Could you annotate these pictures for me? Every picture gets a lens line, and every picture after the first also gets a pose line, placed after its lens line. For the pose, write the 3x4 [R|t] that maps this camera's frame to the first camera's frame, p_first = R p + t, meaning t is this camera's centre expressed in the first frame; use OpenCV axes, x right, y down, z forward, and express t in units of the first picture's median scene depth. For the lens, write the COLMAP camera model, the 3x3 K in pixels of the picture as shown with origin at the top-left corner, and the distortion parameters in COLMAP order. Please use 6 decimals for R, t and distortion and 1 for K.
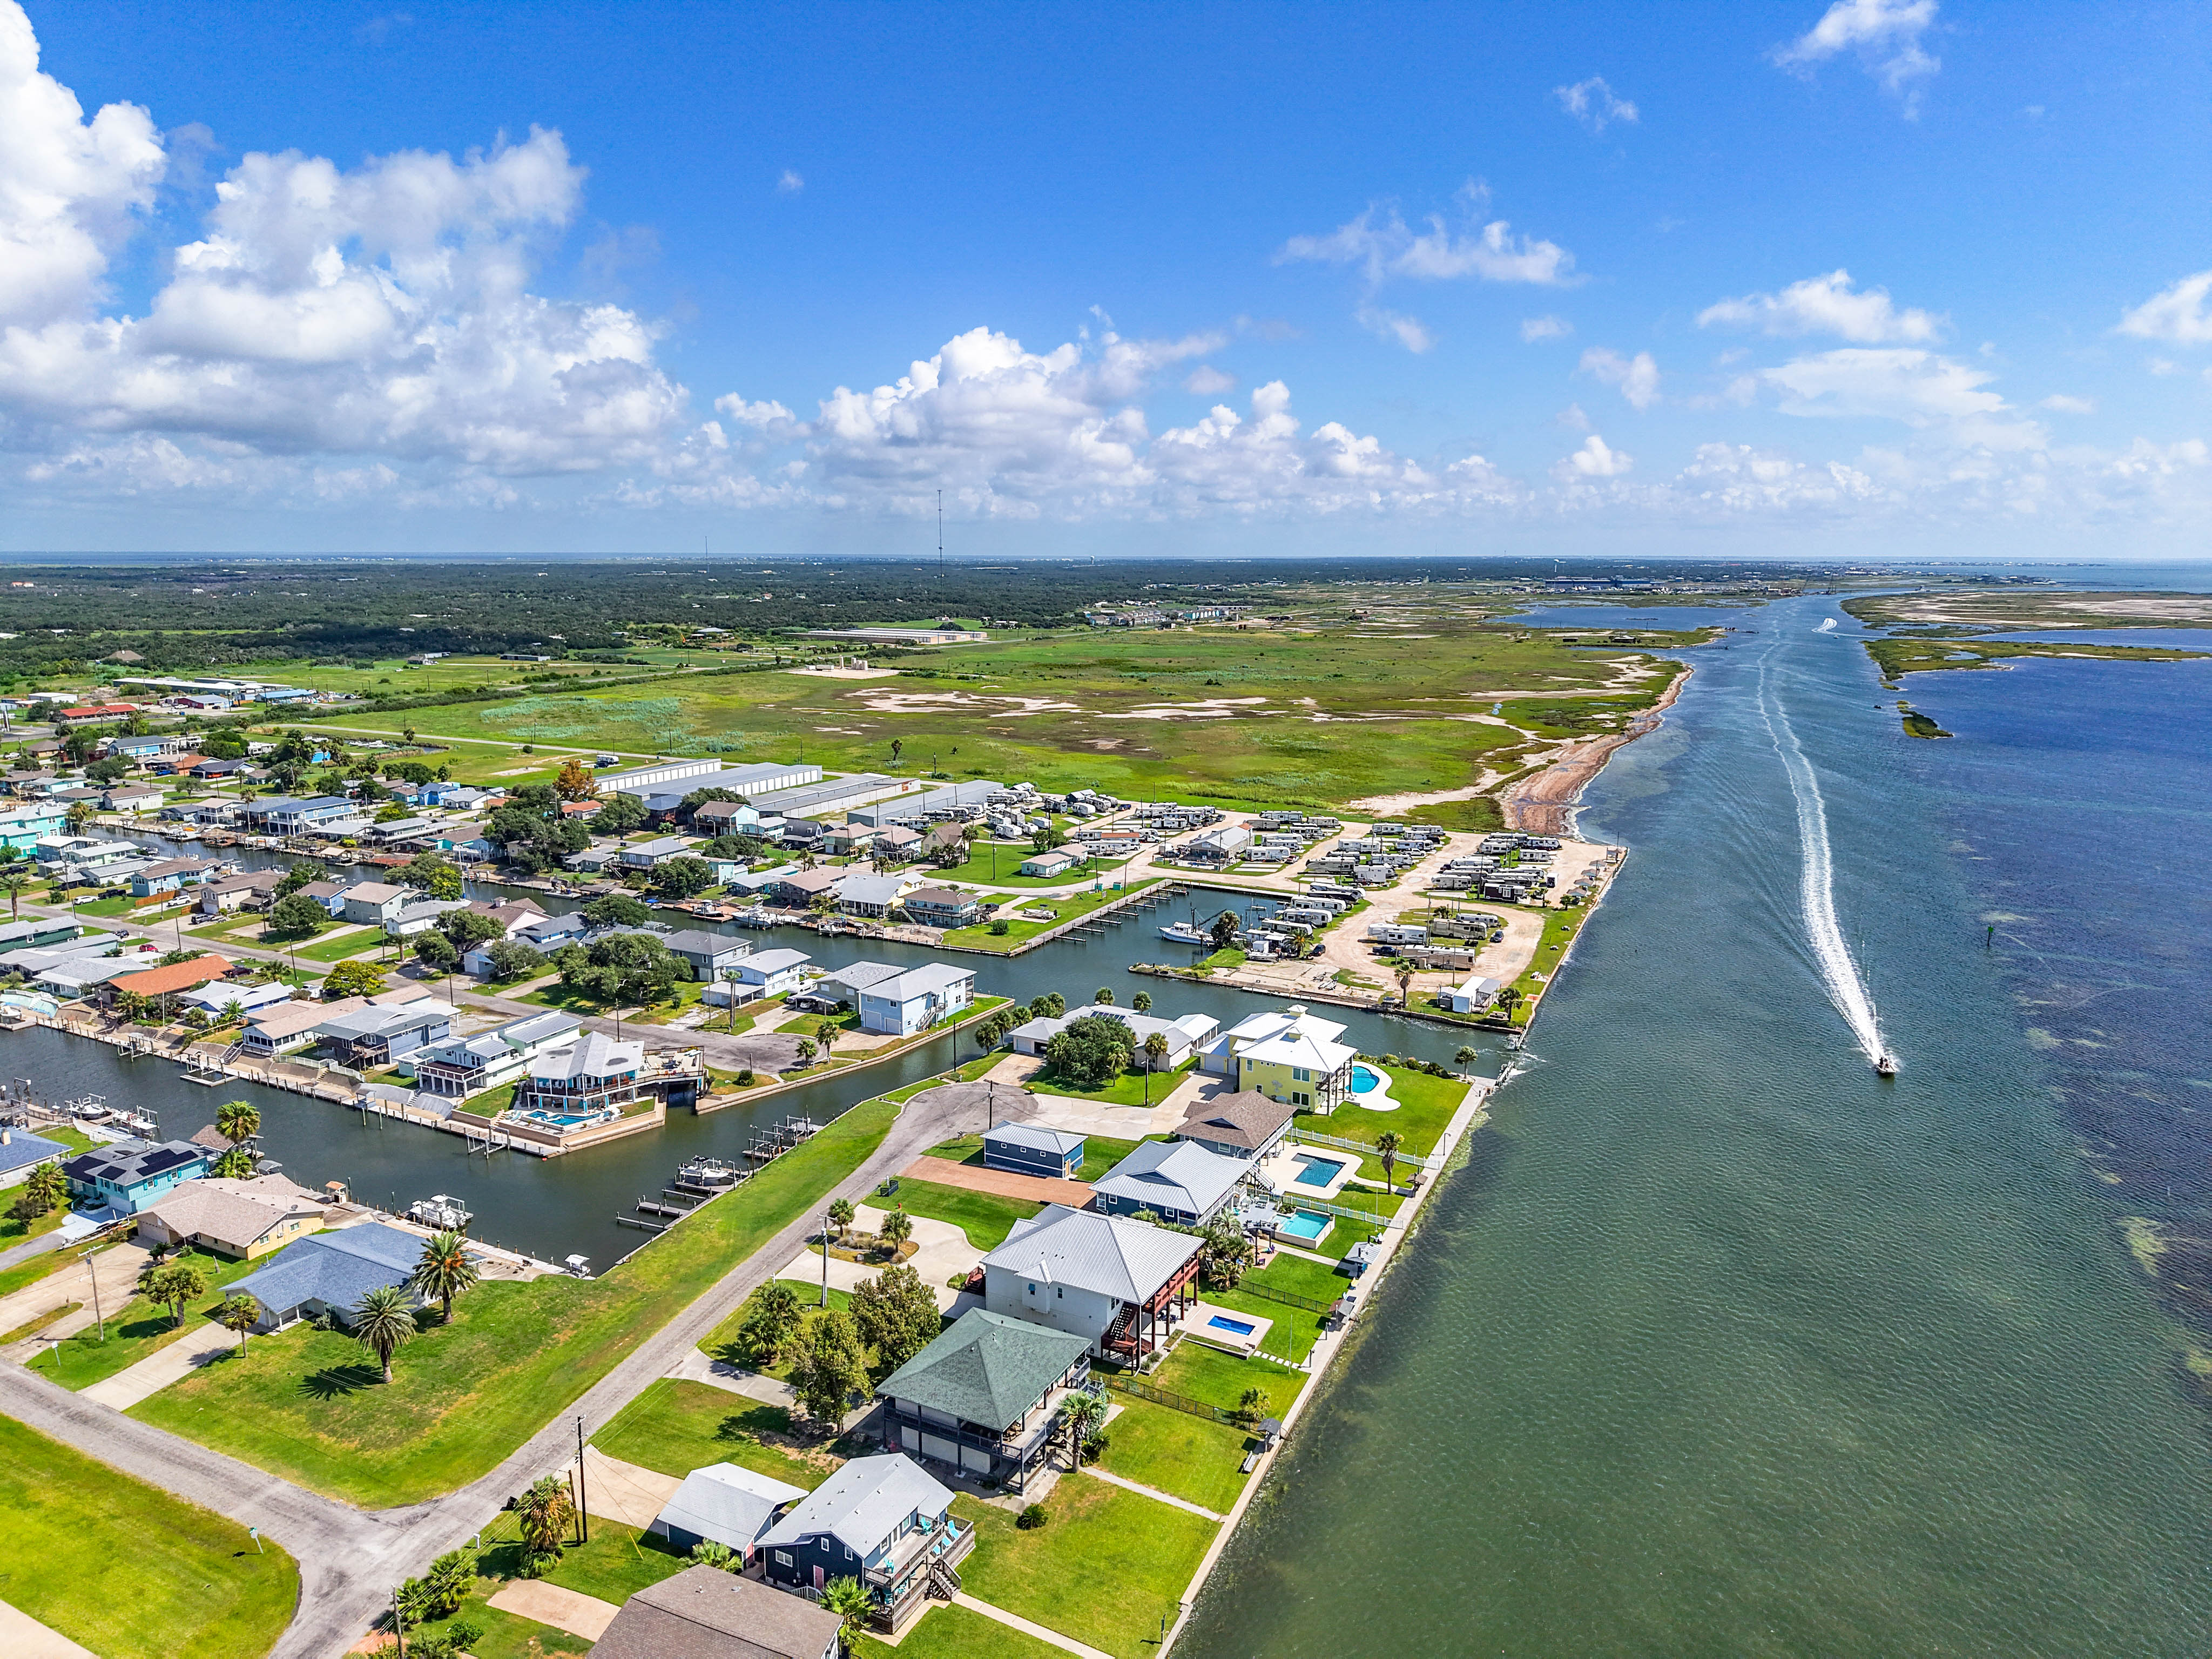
lens RADIAL K [[1473.6, 0, 1114.0], [0, 1473.6, 832.1], [0, 0, 1]] dist [0.037808, -0.039958]
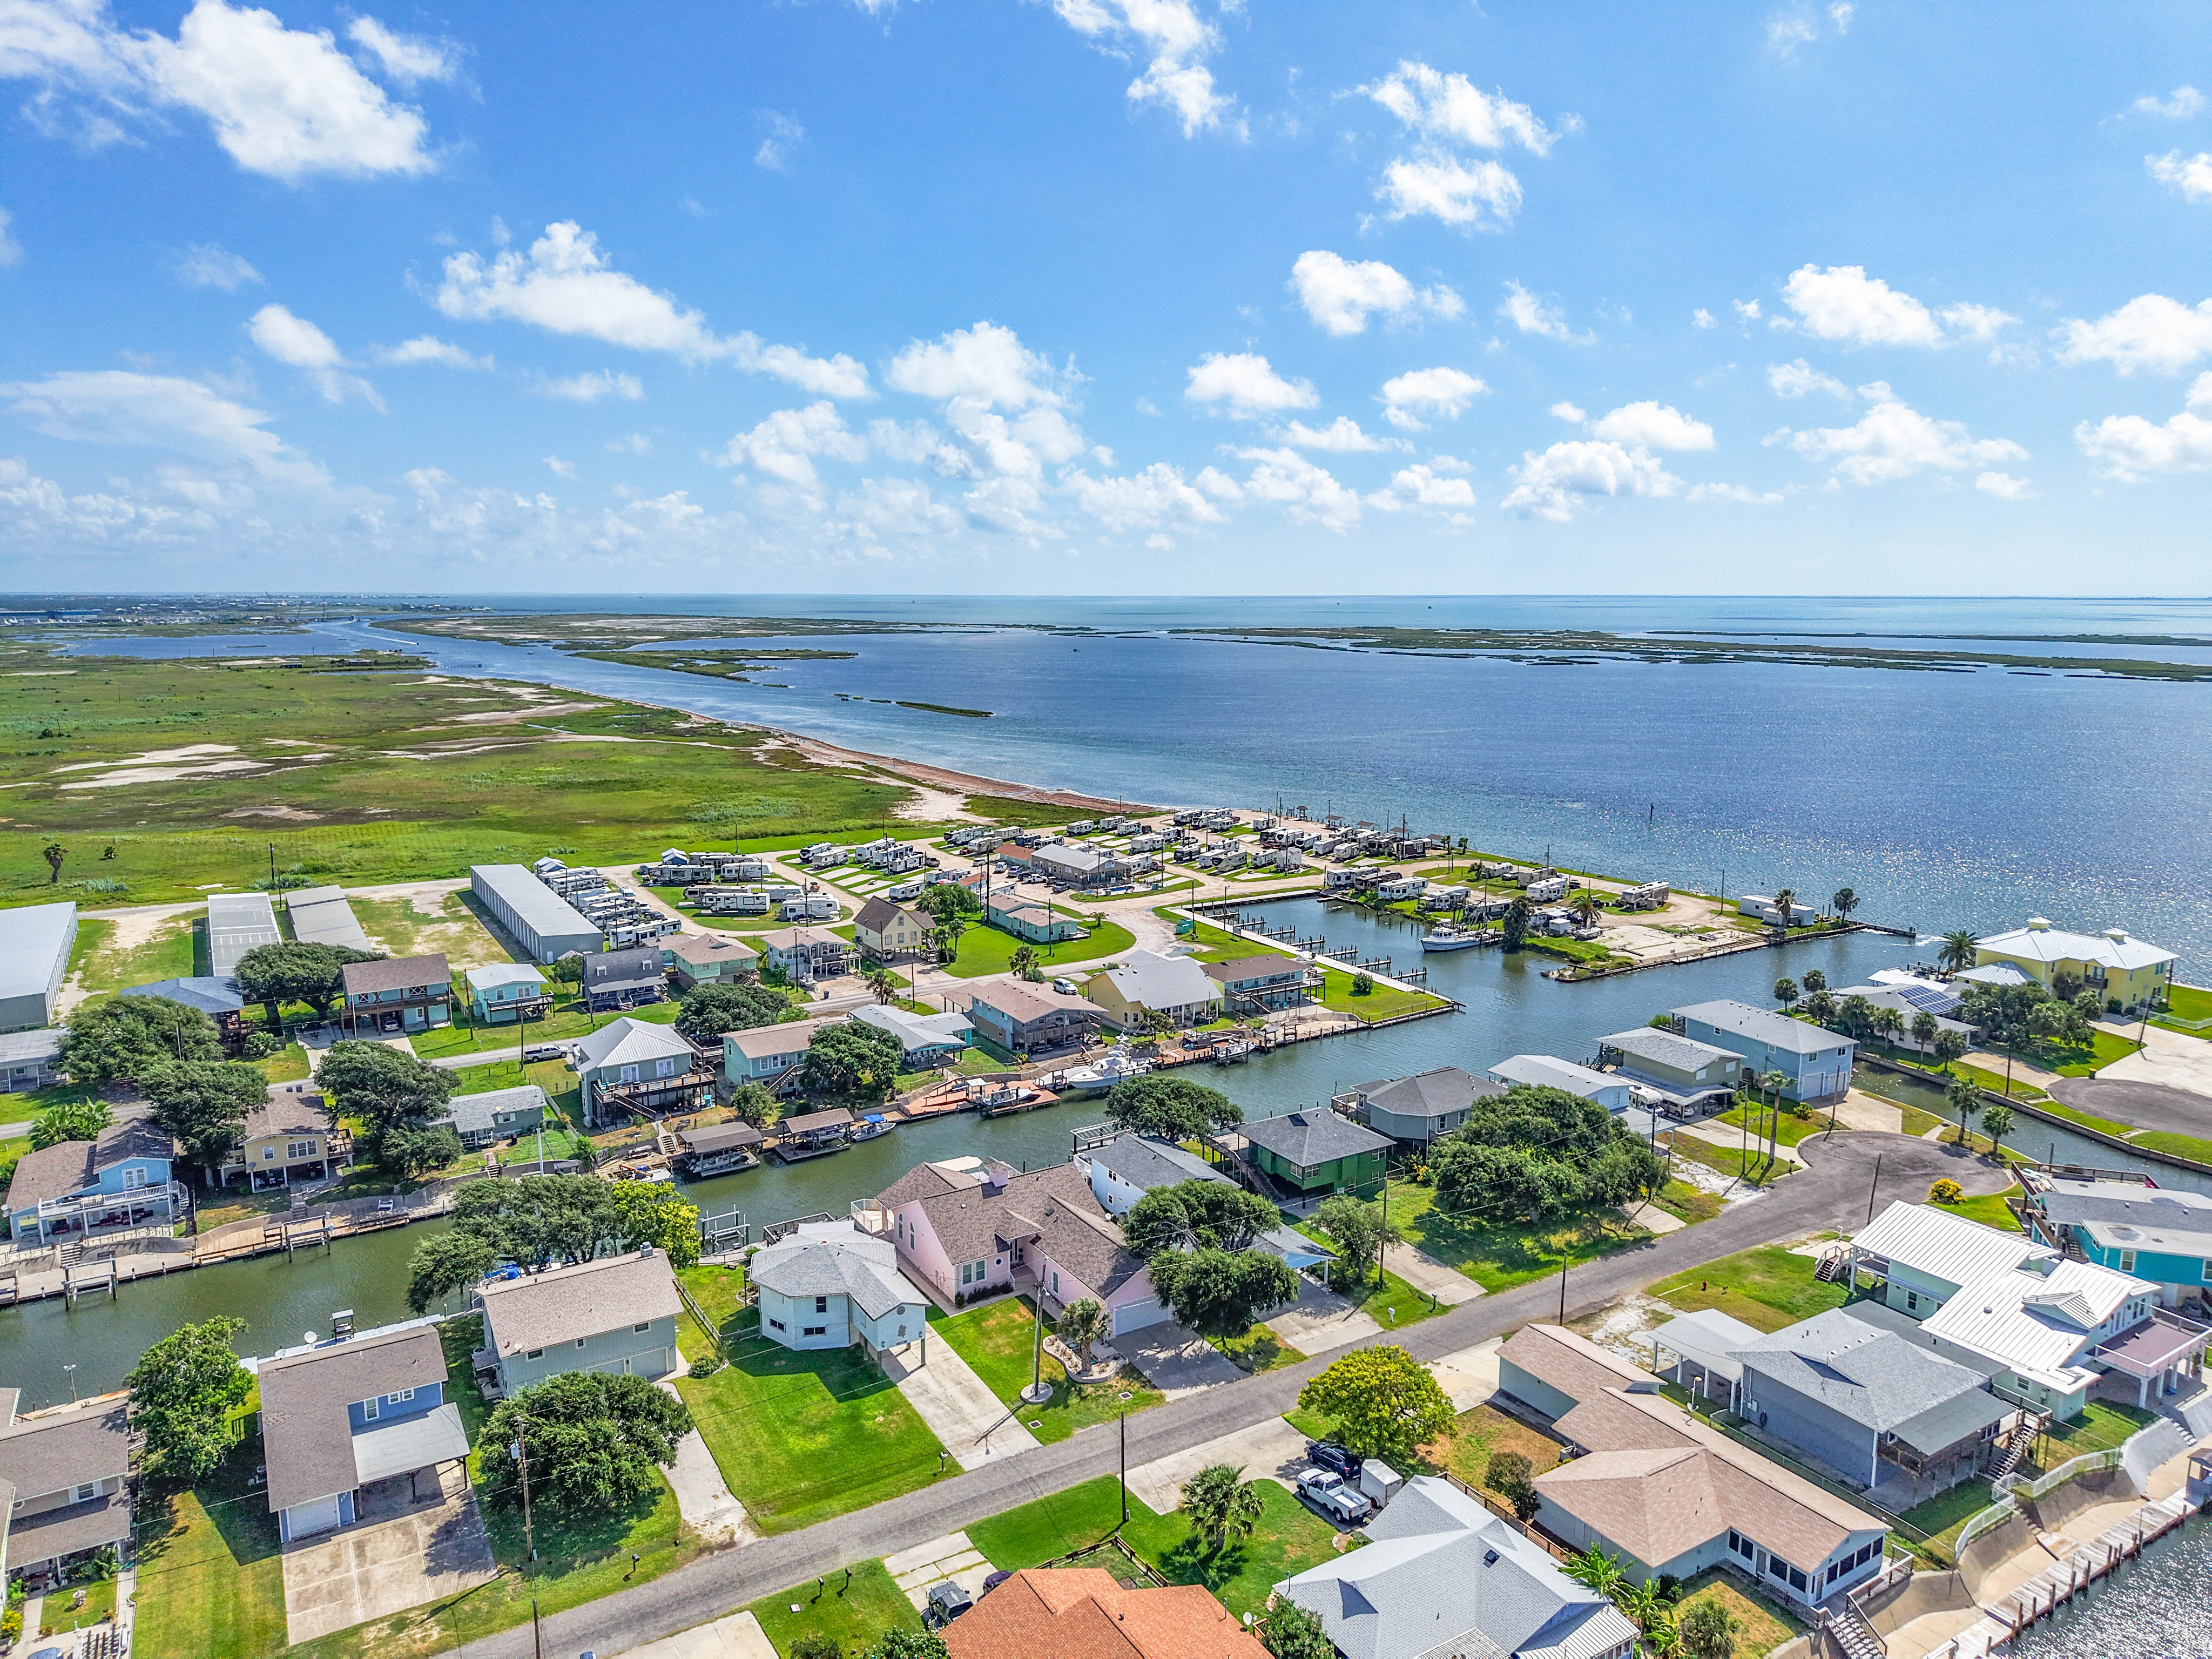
lens RADIAL K [[1473.6, 0, 1114.0], [0, 1473.6, 832.1], [0, 0, 1]] dist [0.037808, -0.039958]
pose [[0.509355, -0.140738, 0.848970, -1.003185], [0.162257, 0.984548, 0.065865, -0.101184], [-0.845121, 0.104203, 0.524320, 0.979111]]
